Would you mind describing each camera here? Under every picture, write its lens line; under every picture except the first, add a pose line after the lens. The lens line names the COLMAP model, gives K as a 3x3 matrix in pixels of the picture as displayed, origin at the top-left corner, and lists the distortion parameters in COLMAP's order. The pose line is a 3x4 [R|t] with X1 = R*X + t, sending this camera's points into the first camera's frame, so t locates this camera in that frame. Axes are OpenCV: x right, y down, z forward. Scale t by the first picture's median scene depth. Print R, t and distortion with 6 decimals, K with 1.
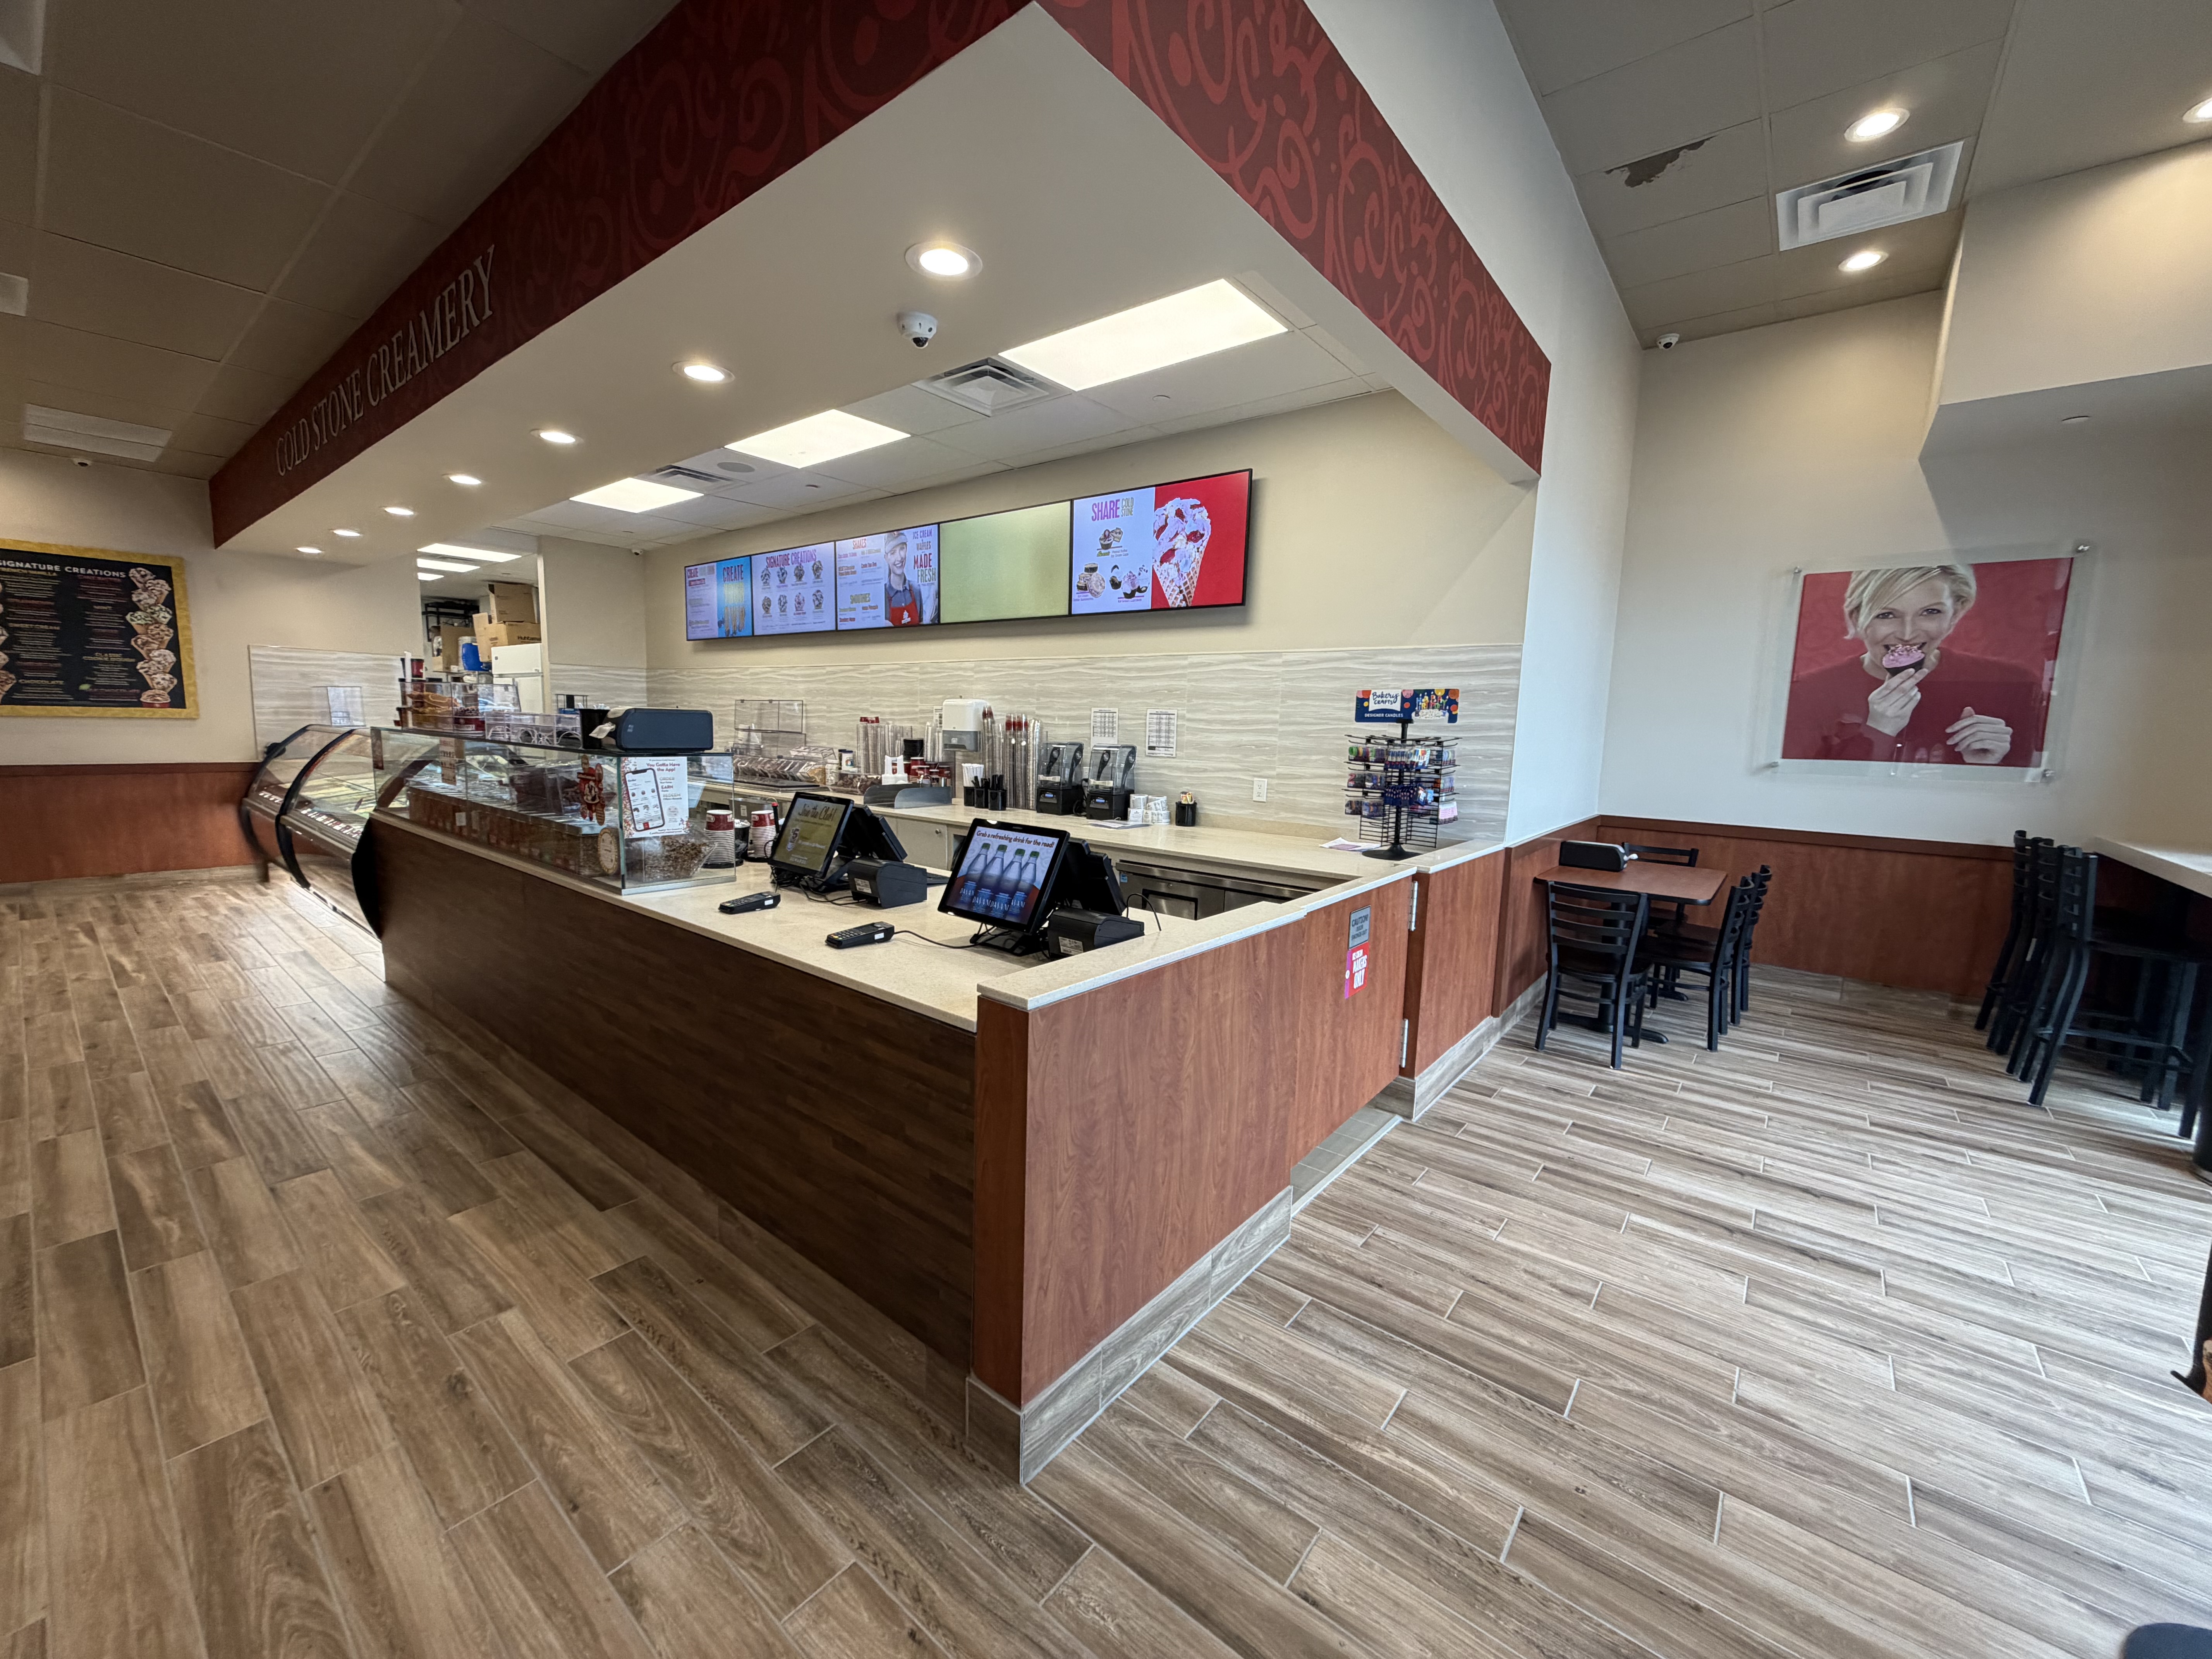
lens RADIAL K [[877.7, 0, 1102.7], [0, 877.7, 837.2], [0, 0, 1]] dist [-0.000772, 0.000408]
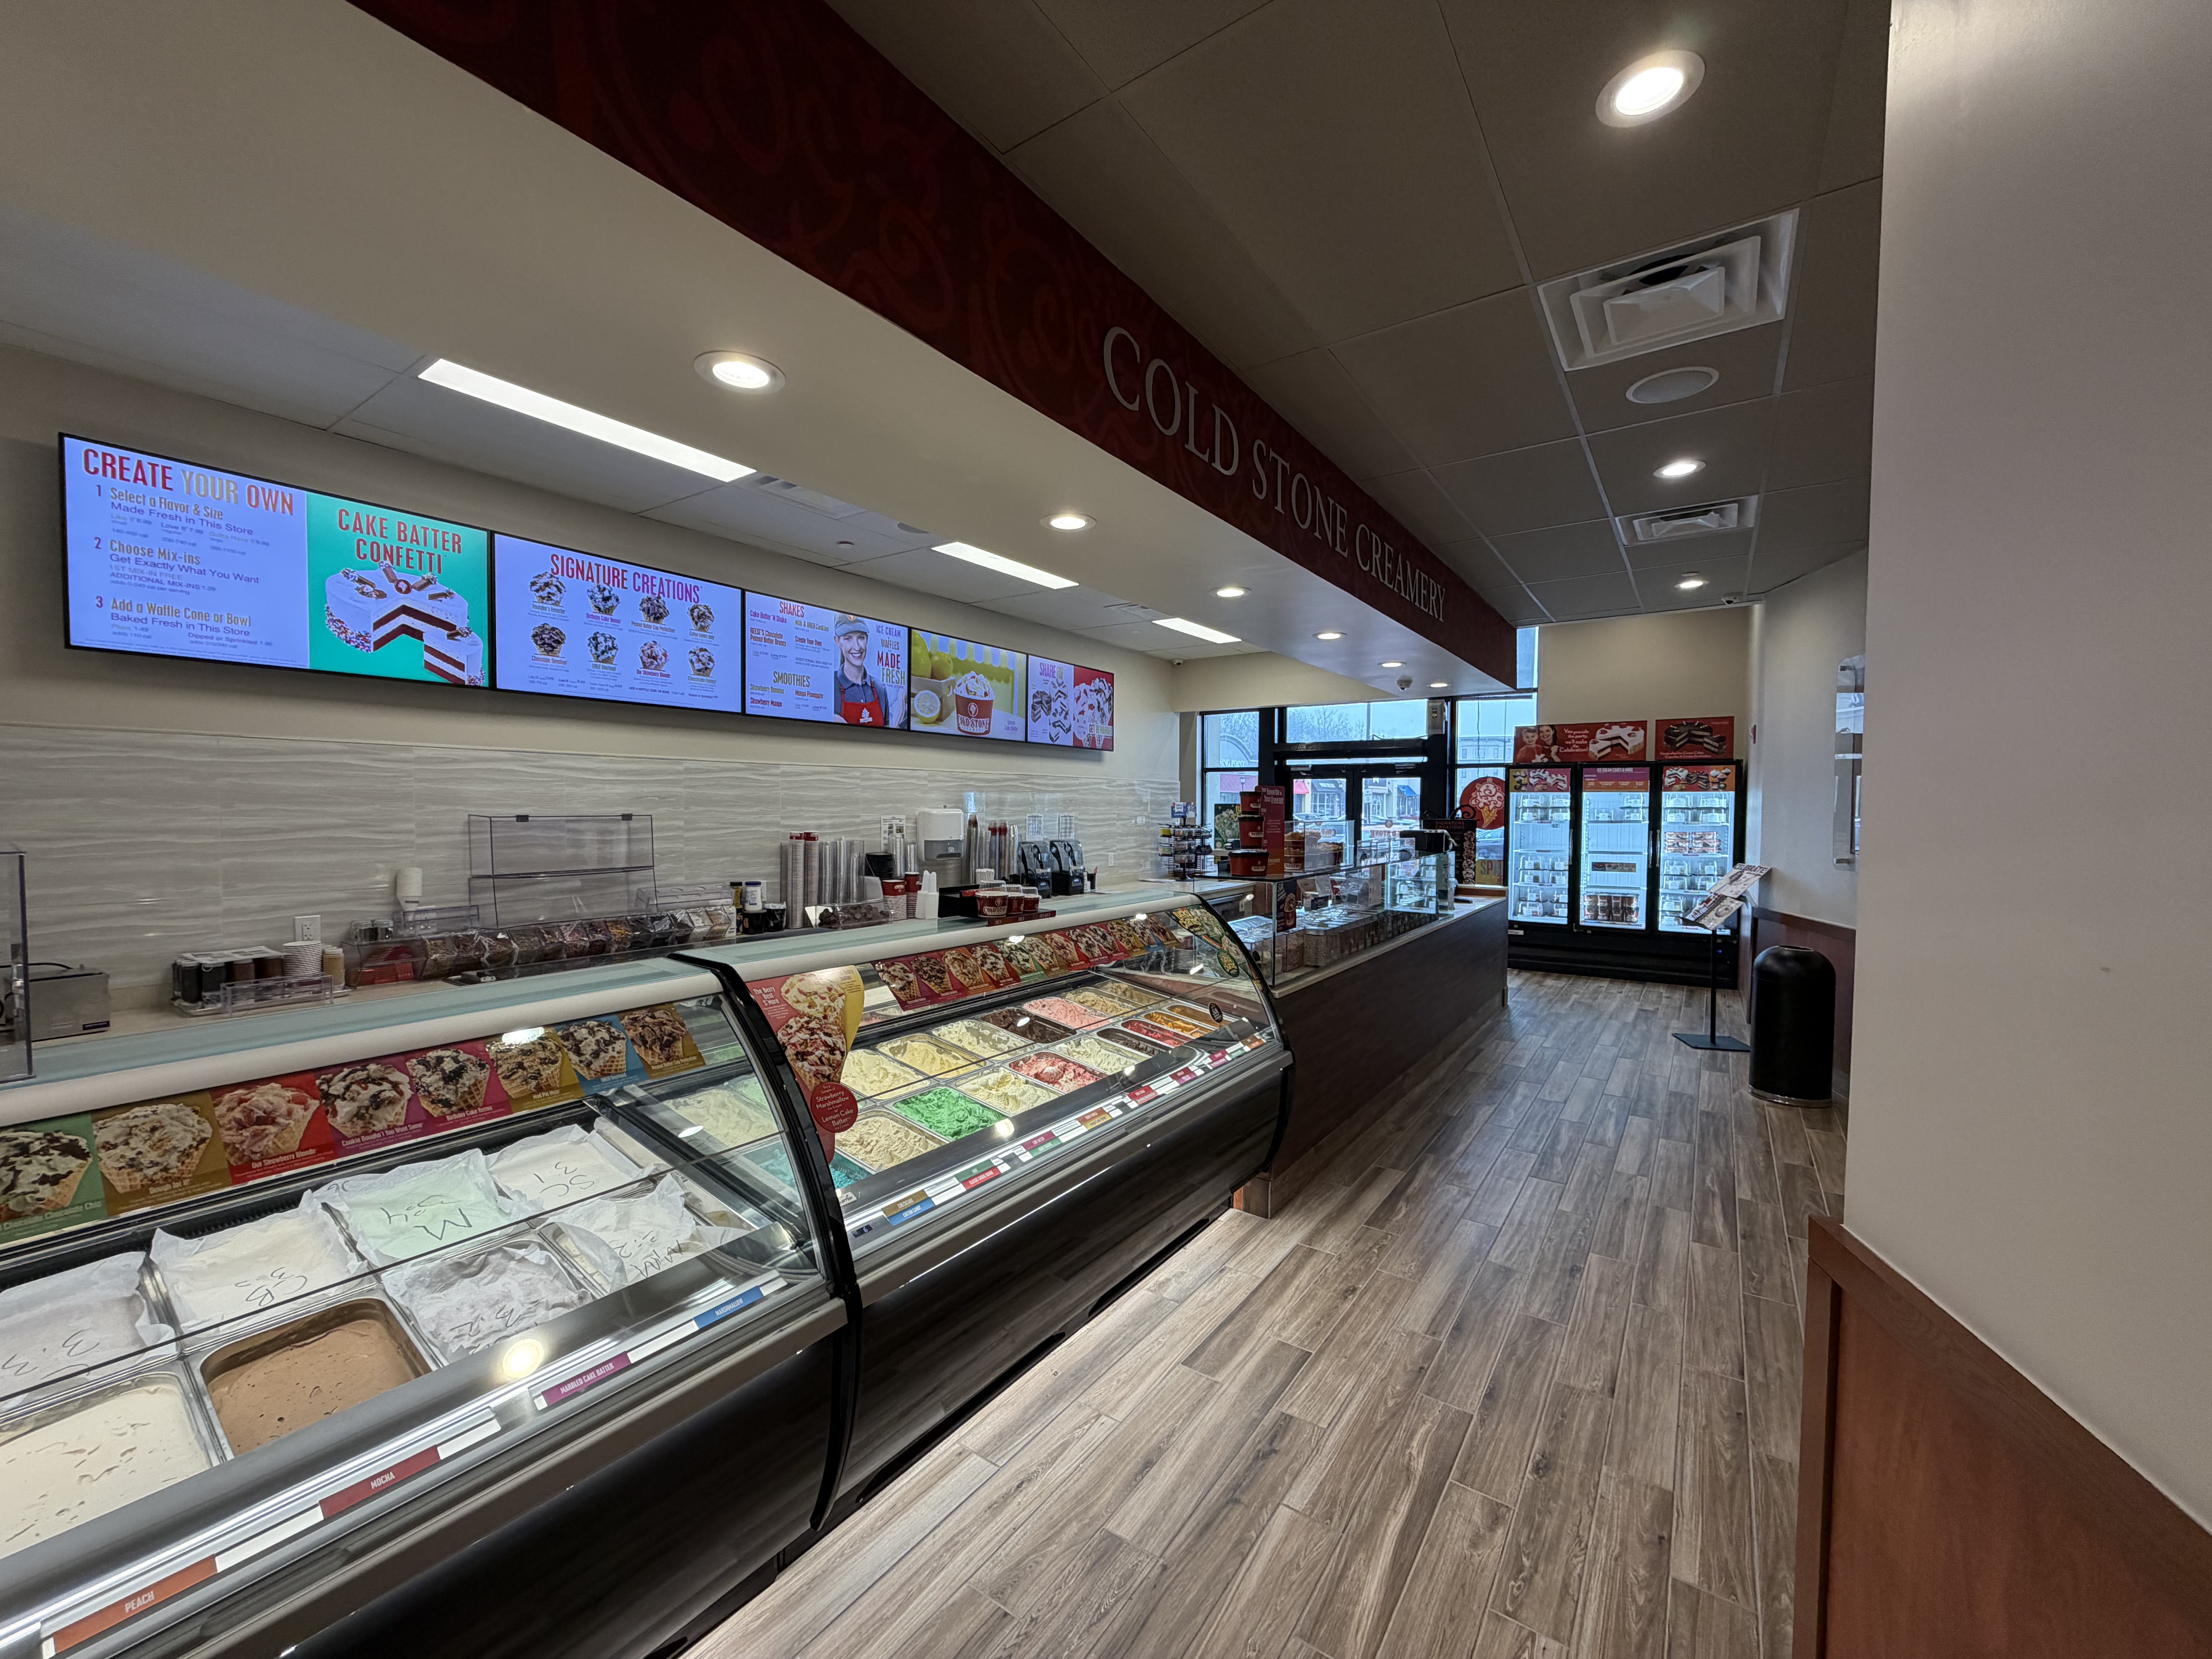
lens RADIAL K [[882.8, 0, 1106.0], [0, 882.8, 829.5], [0, 0, 1]] dist [-0.001013, 0.000050]
pose [[-0.078027, -0.057918, 0.995267, -2.006503], [0.123258, 0.990091, 0.067280, -0.302880], [-0.989302, 0.127925, -0.070115, 1.506110]]
